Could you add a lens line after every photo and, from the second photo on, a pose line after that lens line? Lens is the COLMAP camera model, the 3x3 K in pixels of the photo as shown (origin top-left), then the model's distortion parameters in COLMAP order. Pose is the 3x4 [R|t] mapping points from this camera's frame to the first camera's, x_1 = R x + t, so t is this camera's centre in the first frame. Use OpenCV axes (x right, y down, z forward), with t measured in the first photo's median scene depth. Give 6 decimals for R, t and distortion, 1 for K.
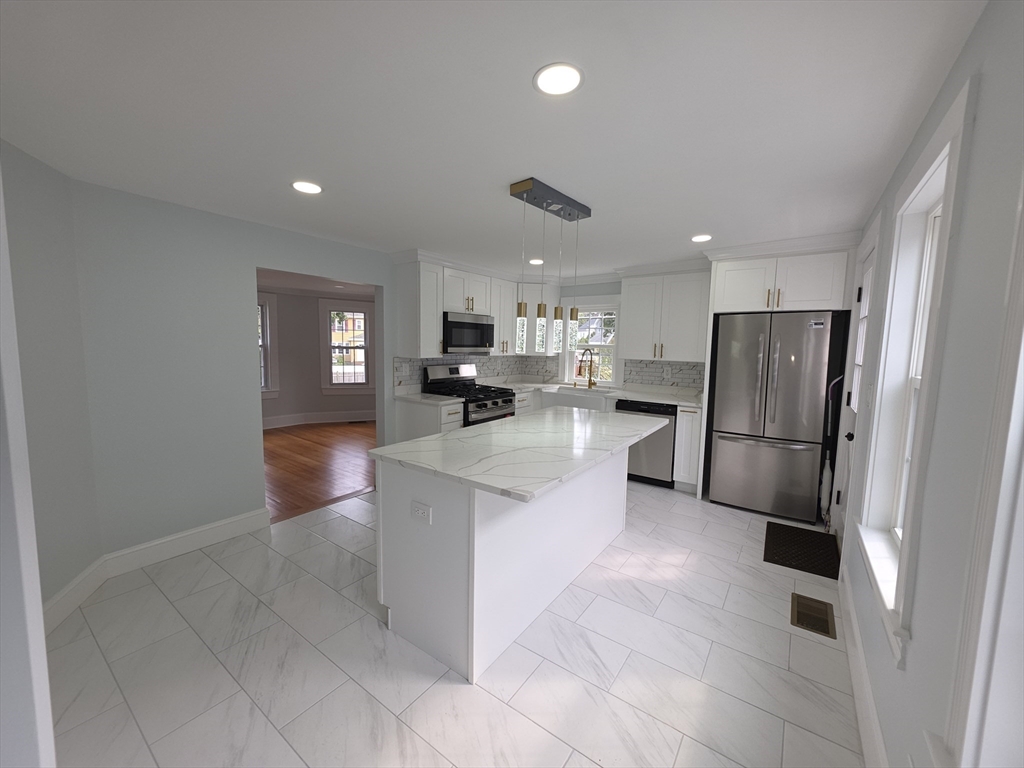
lens RADIAL K [[408.6, 0, 509.1], [0, 408.6, 384.9], [0, 0, 1]] dist [-0.003026, -0.000243]
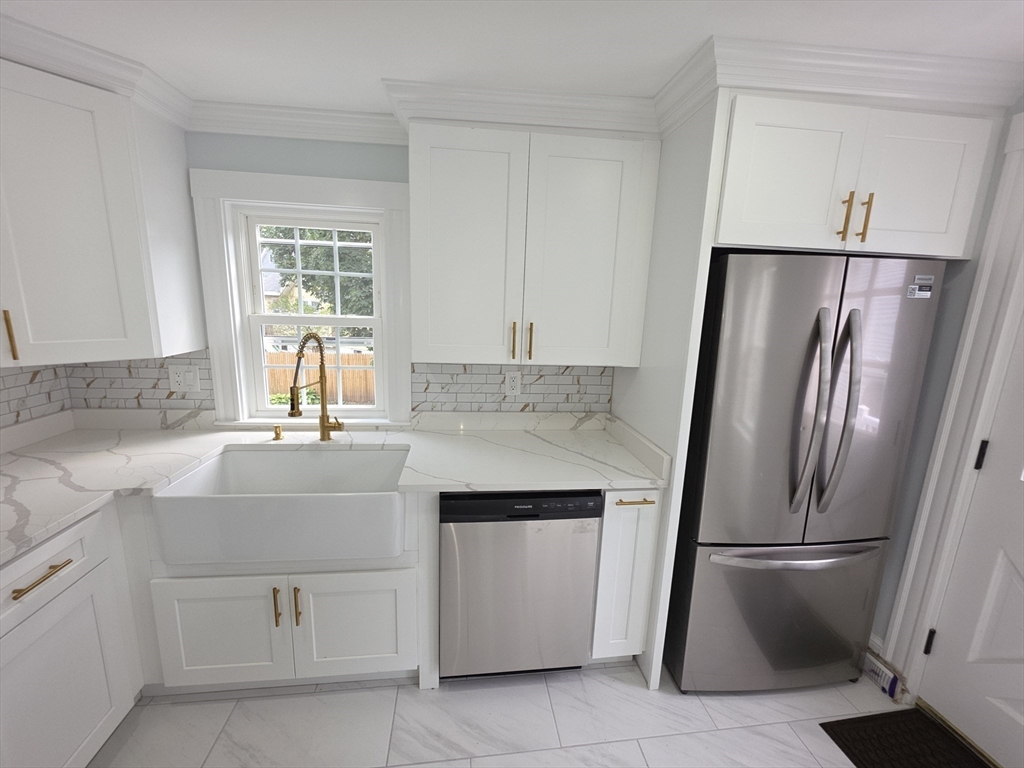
lens RADIAL K [[408.6, 0, 509.1], [0, 408.6, 384.4], [0, 0, 1]] dist [-0.003026, -0.000243]
pose [[0.733120, -0.127929, 0.667959, 0.089751], [0.048607, 0.989493, 0.136162, -0.092522], [-0.678361, -0.067356, 0.731635, 0.697335]]
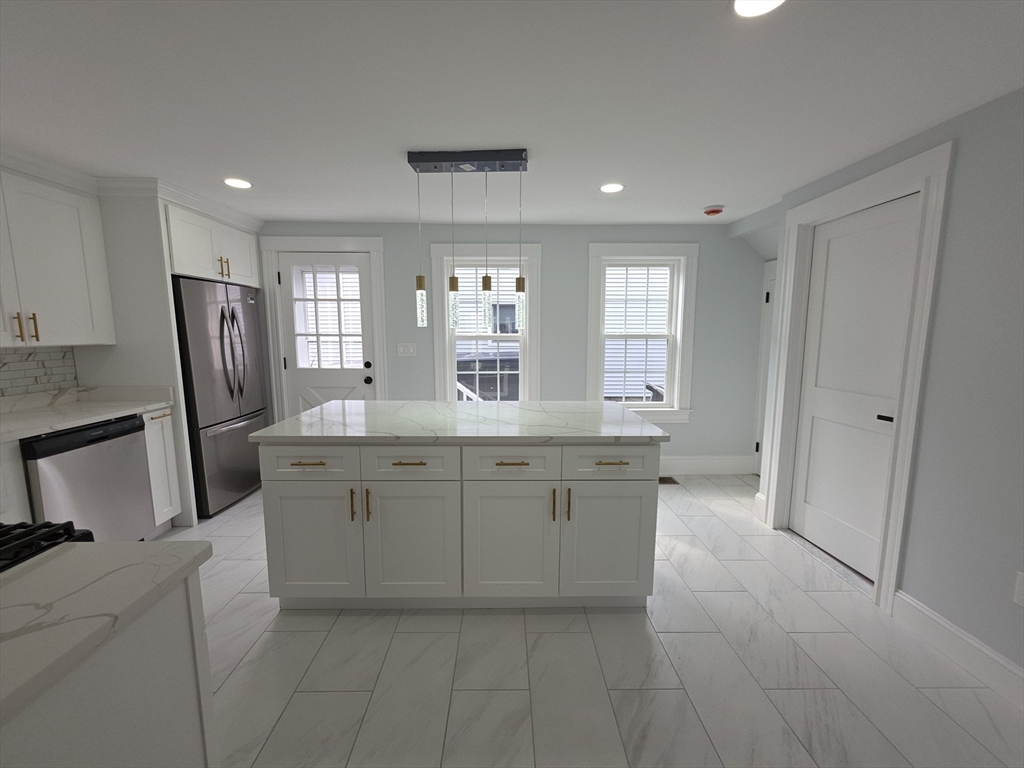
lens RADIAL K [[408.6, 0, 506.5], [0, 408.6, 383.8], [0, 0, 1]] dist [-0.003026, -0.000243]
pose [[-0.593025, -0.122734, 0.795775, -0.374421], [0.066831, 0.977401, 0.200550, -0.073677], [-0.802405, 0.172114, -0.571421, 0.796833]]
